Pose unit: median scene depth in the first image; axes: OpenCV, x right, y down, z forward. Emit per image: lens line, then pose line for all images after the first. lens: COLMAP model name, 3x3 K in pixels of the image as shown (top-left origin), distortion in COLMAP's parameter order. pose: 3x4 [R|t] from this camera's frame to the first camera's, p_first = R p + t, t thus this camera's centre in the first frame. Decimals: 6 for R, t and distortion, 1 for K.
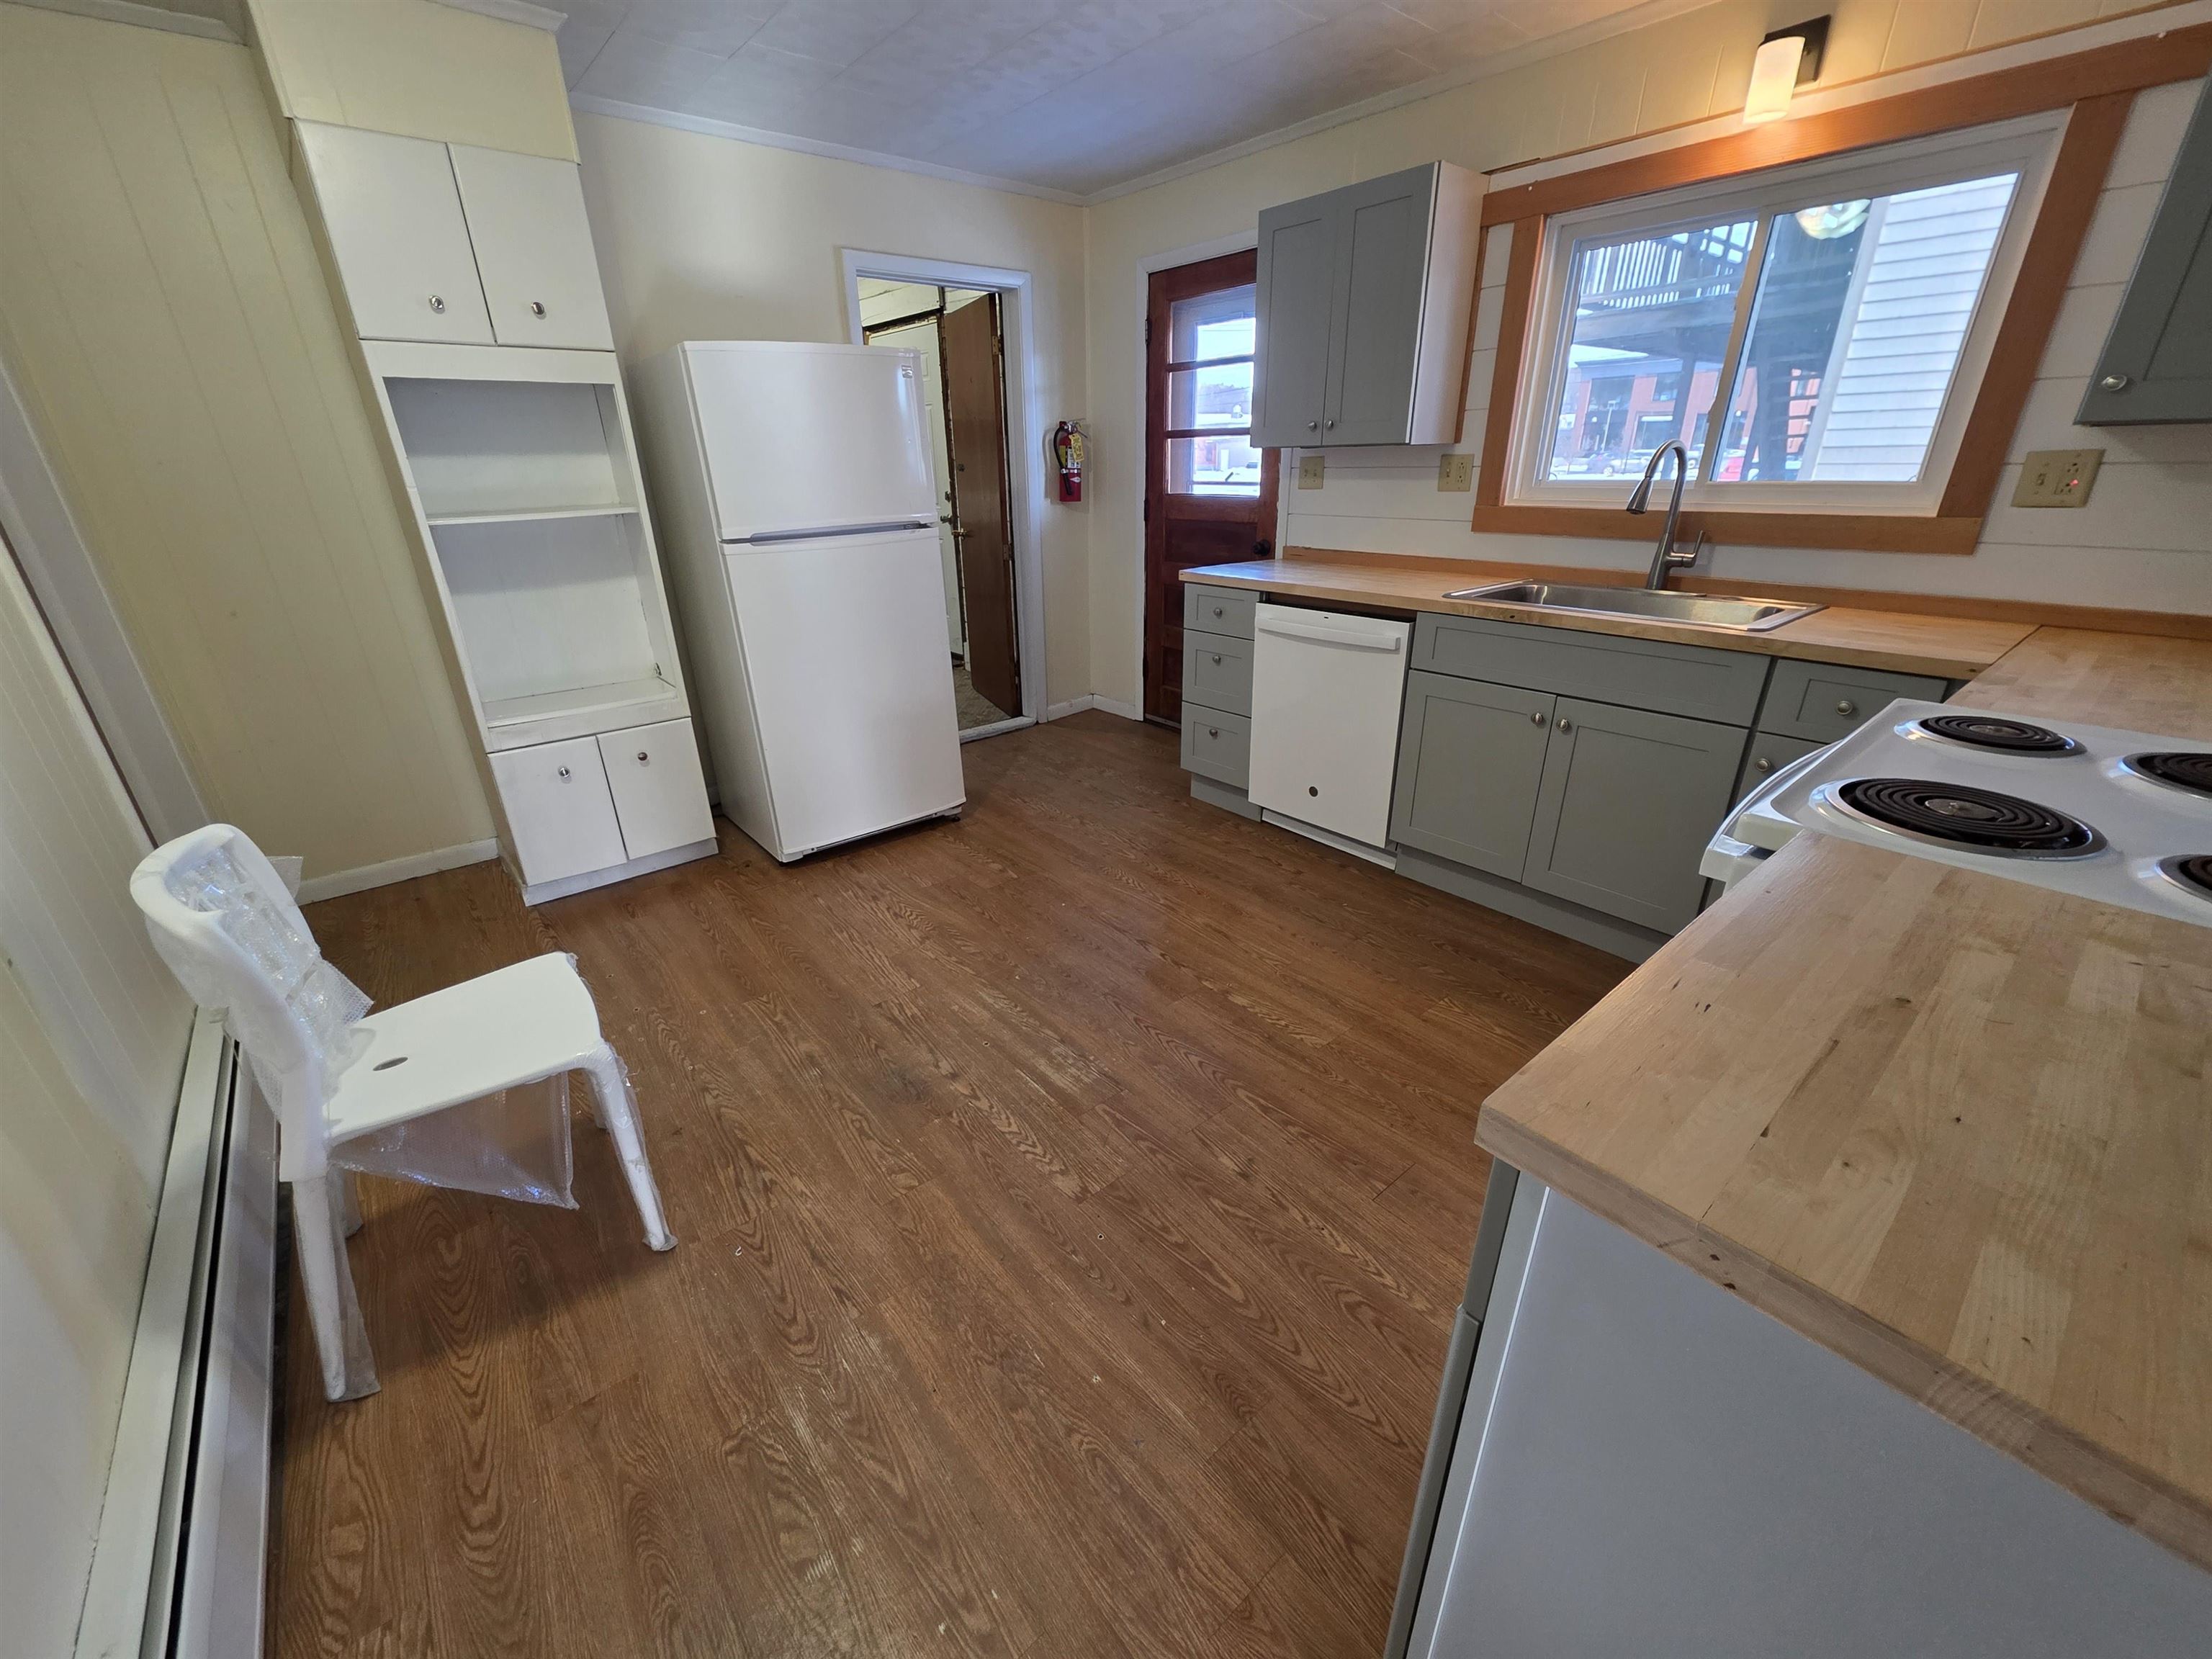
lens RADIAL K [[877.4, 0, 1103.5], [0, 877.4, 833.8], [0, 0, 1]] dist [0.000275, -0.000171]
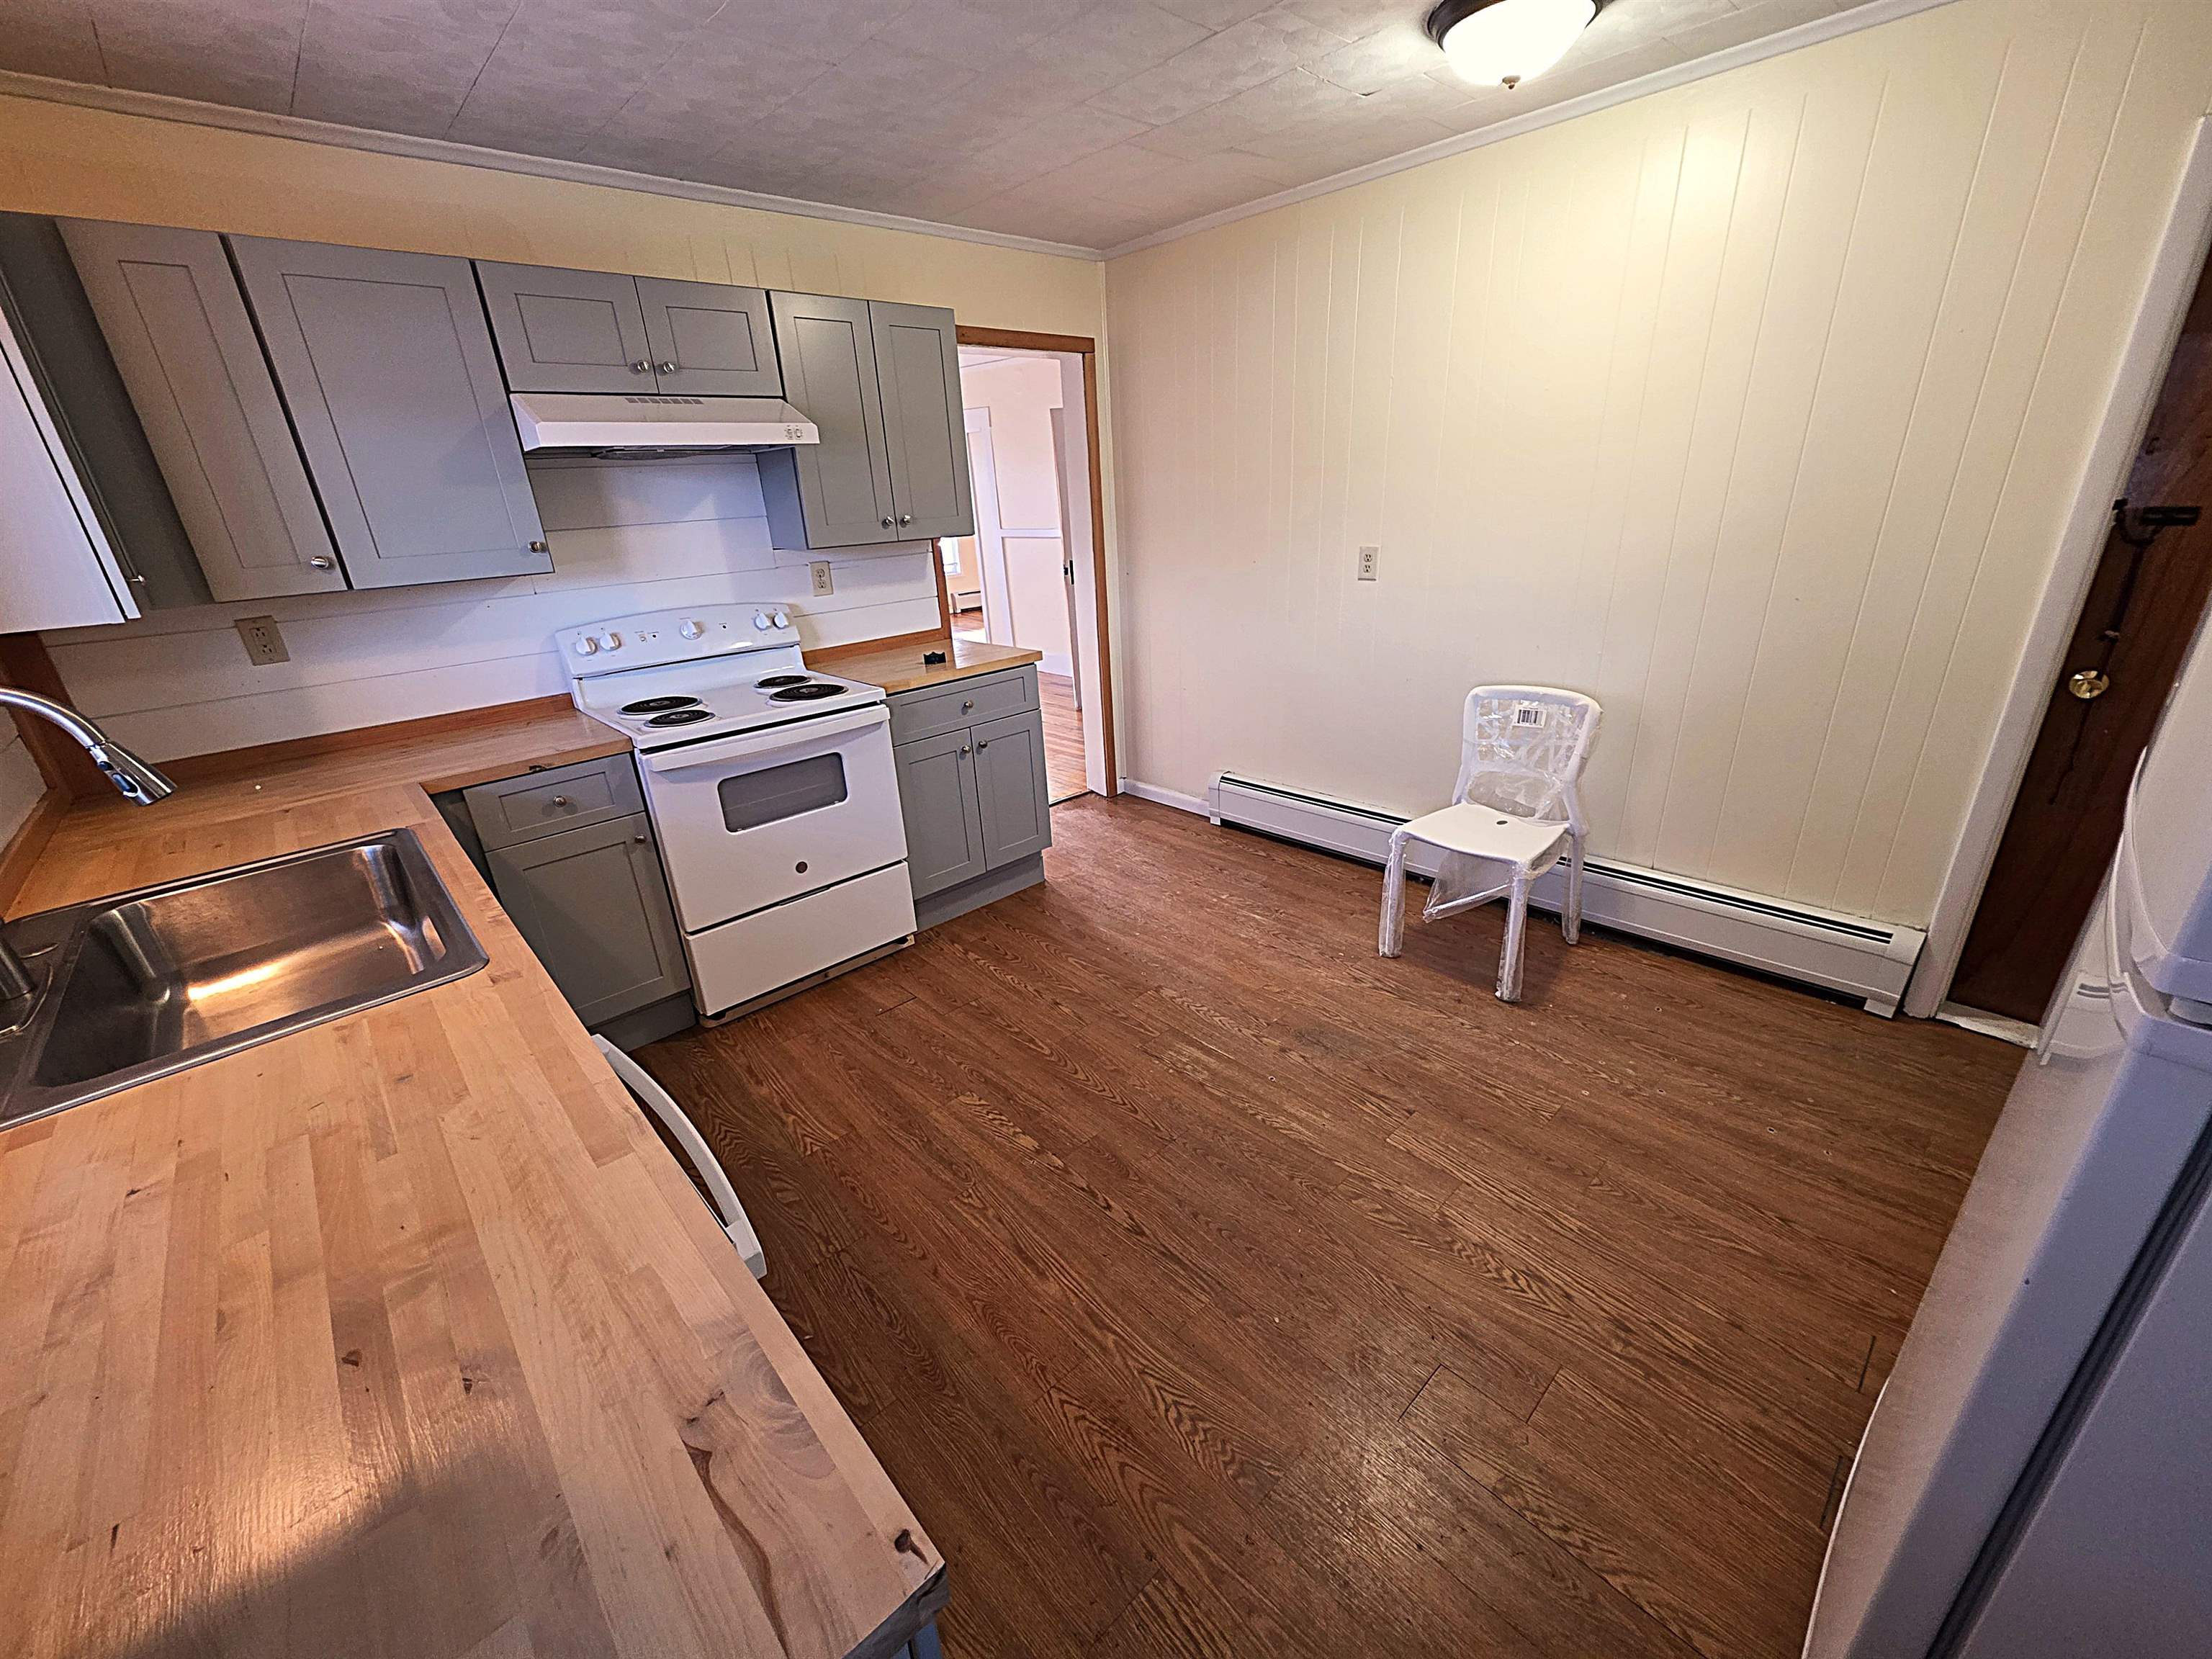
lens RADIAL K [[877.4, 0, 1108.6], [0, 877.4, 833.0], [0, 0, 1]] dist [0.000275, -0.000171]
pose [[-0.995538, 0.087879, -0.034384, 0.075180], [0.037650, 0.704001, 0.709200, -0.731105], [0.086530, 0.704741, -0.704168, 1.496980]]
